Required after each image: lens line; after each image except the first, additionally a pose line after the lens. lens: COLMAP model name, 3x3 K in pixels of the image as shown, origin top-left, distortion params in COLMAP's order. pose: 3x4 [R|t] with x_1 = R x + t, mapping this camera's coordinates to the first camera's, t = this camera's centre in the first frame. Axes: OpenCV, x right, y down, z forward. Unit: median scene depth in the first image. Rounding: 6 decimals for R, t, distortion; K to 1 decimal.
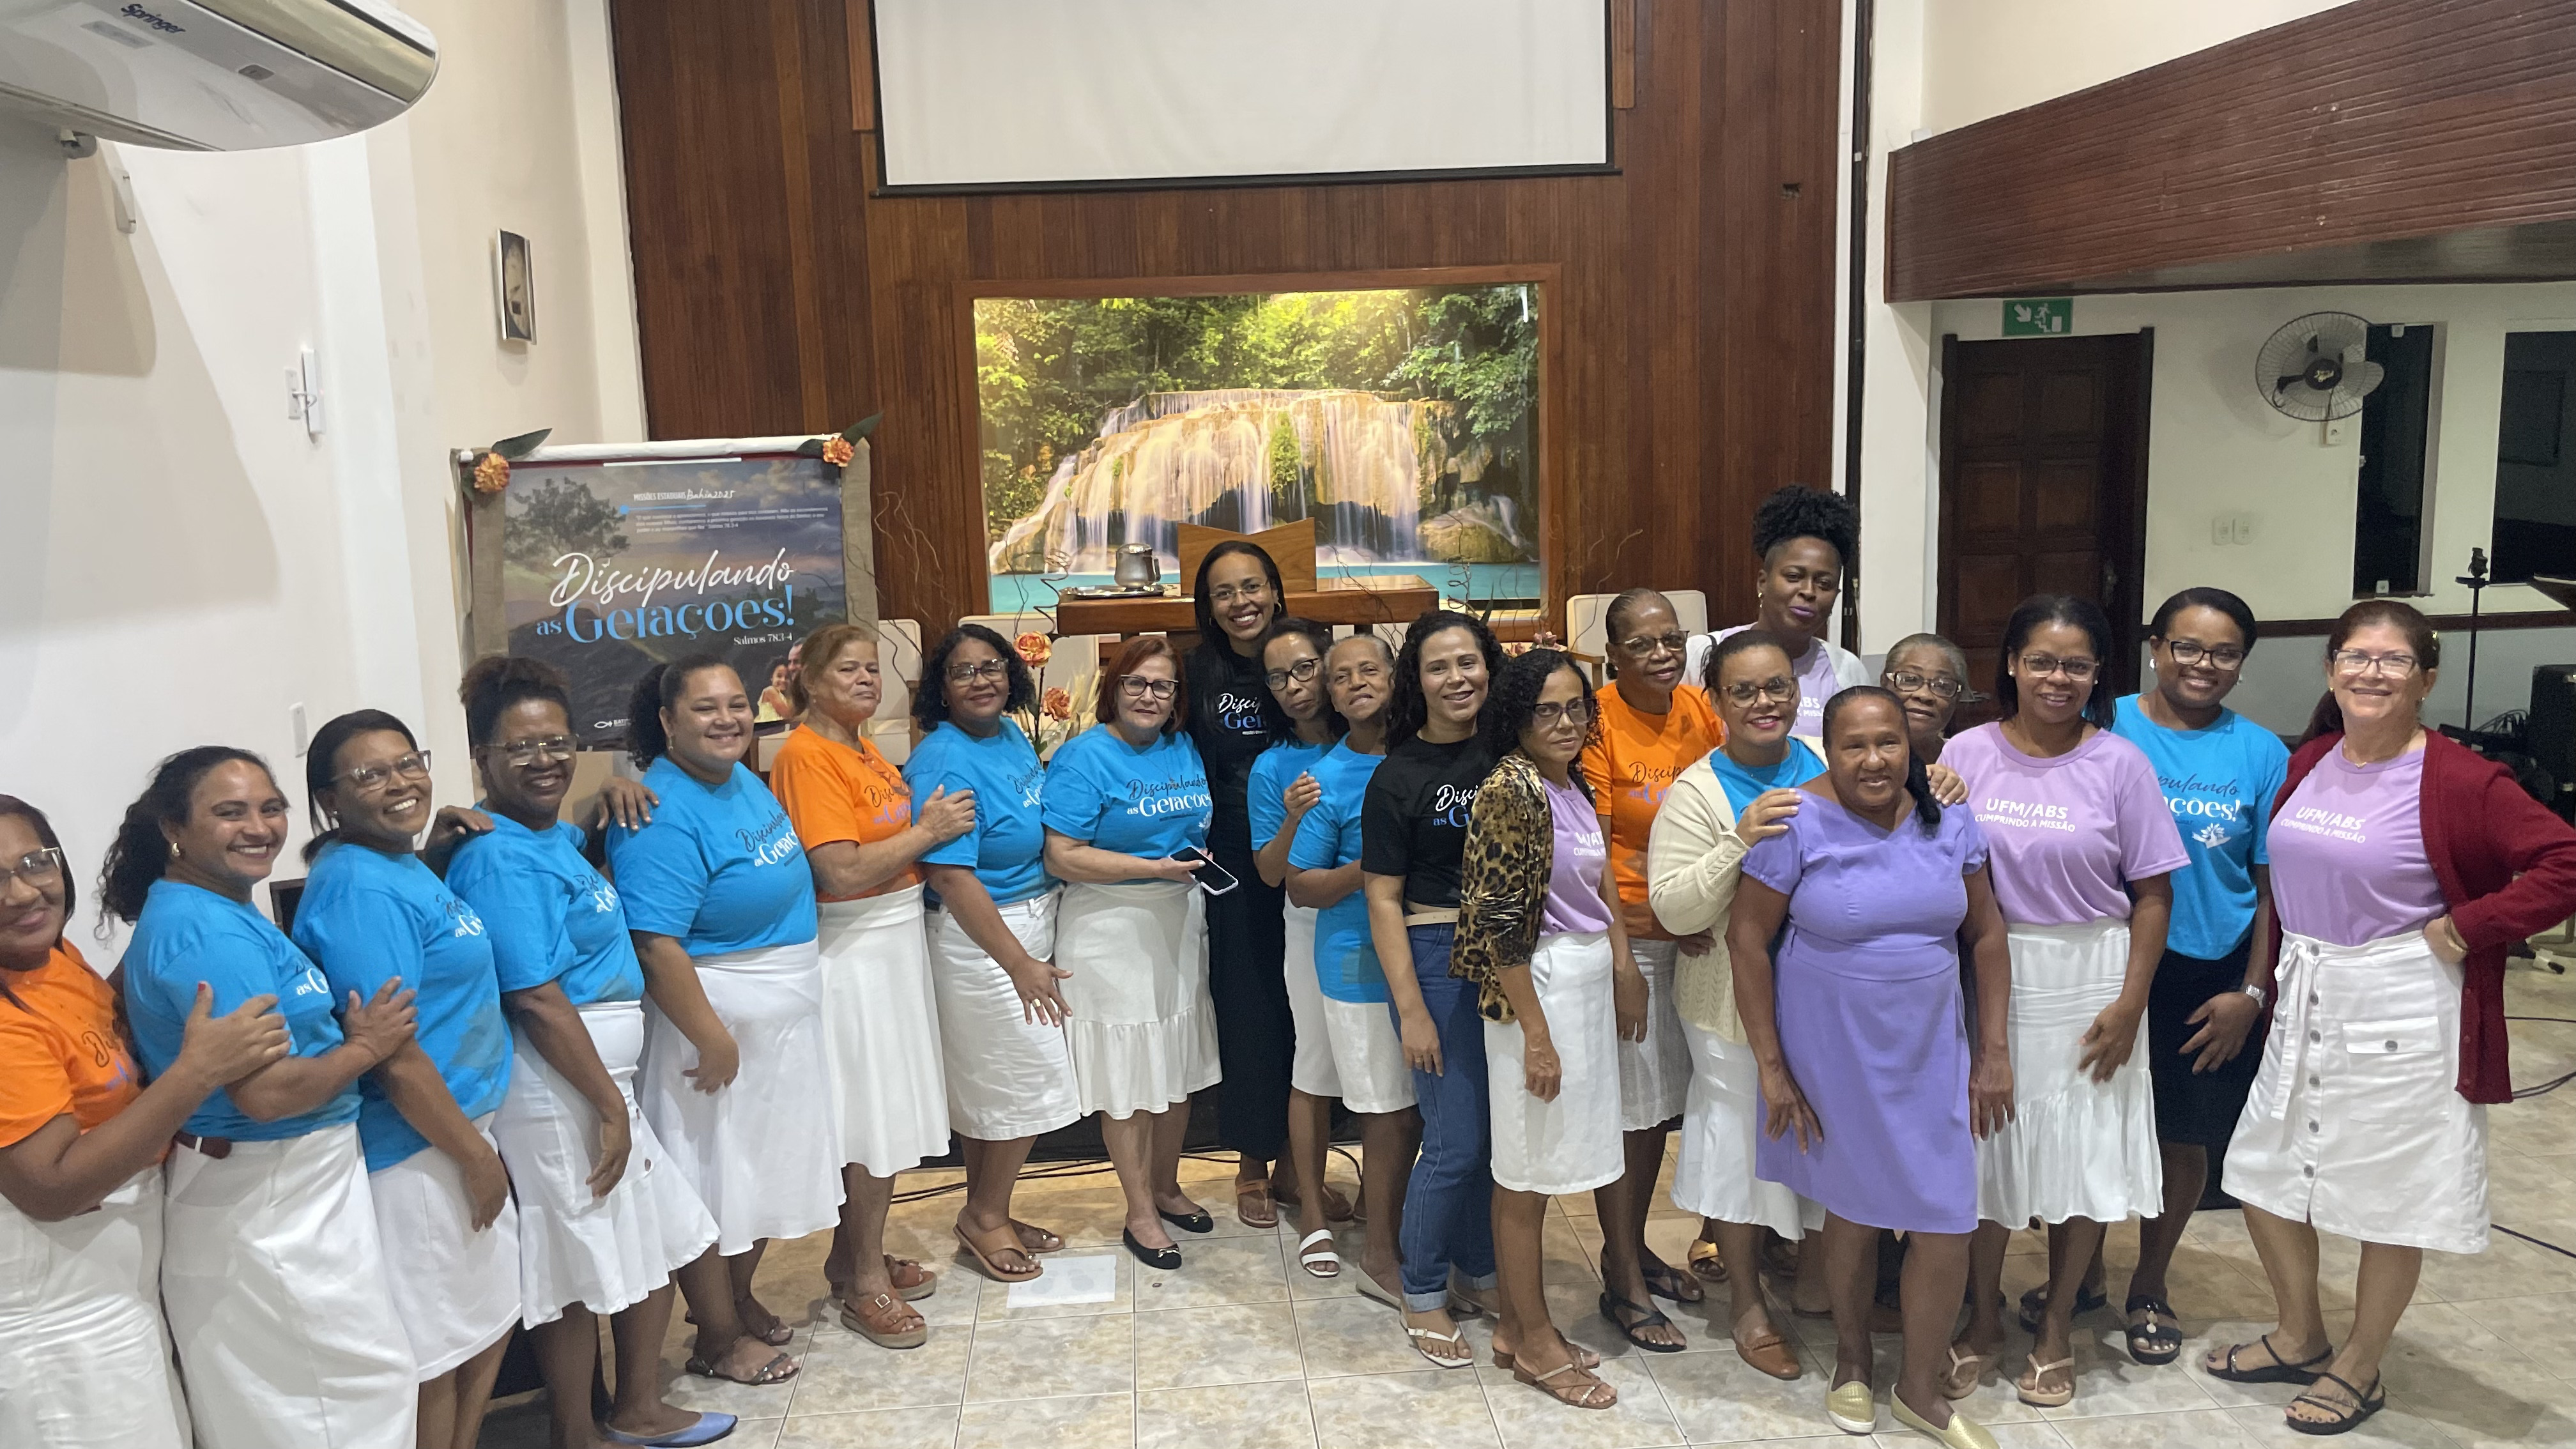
lens RADIAL K [[1978.1, 0, 1288.0], [0, 1978.1, 724.5], [0, 0, 1]] dist [0.091610, -0.142175]
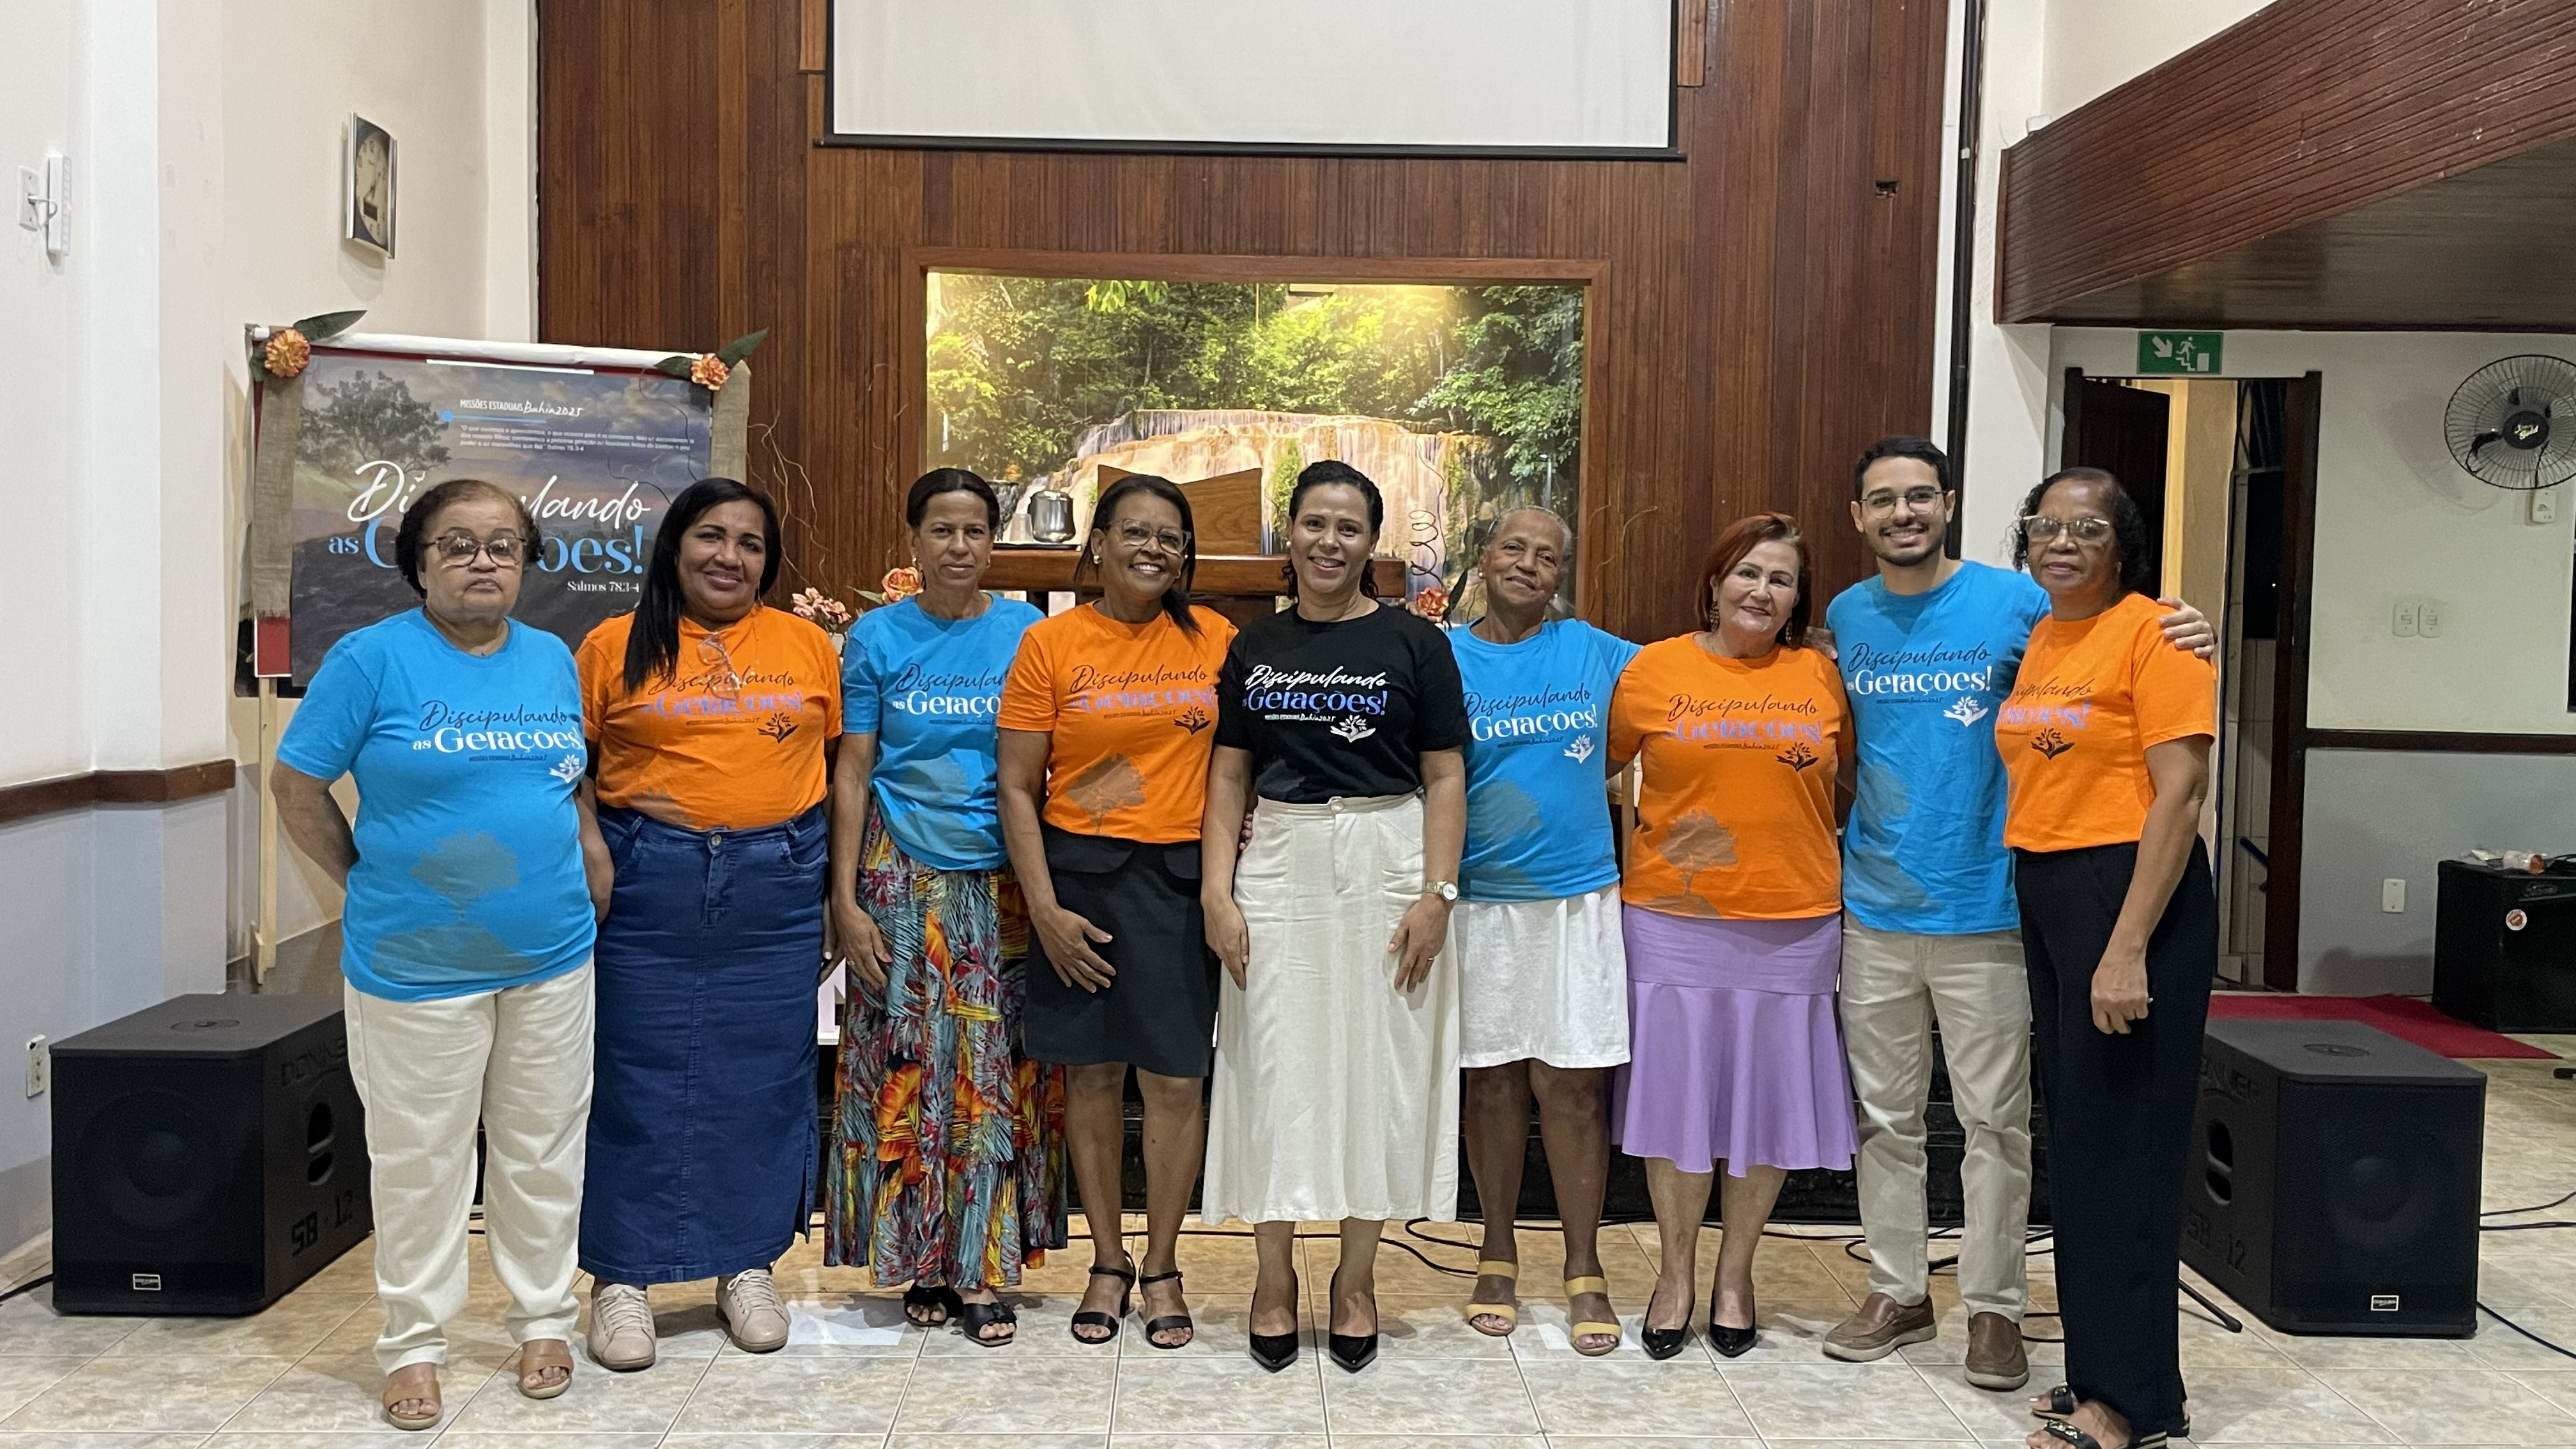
lens RADIAL K [[2260.9, 0, 1288.0], [0, 2260.9, 724.5], [0, 0, 1]] dist [0.084392, -0.121892]
pose [[0.997422, 0.052959, -0.048416, 0.065172], [-0.057710, 0.993042, -0.102653, 0.084937], [0.042643, 0.105182, 0.993538, 0.053420]]
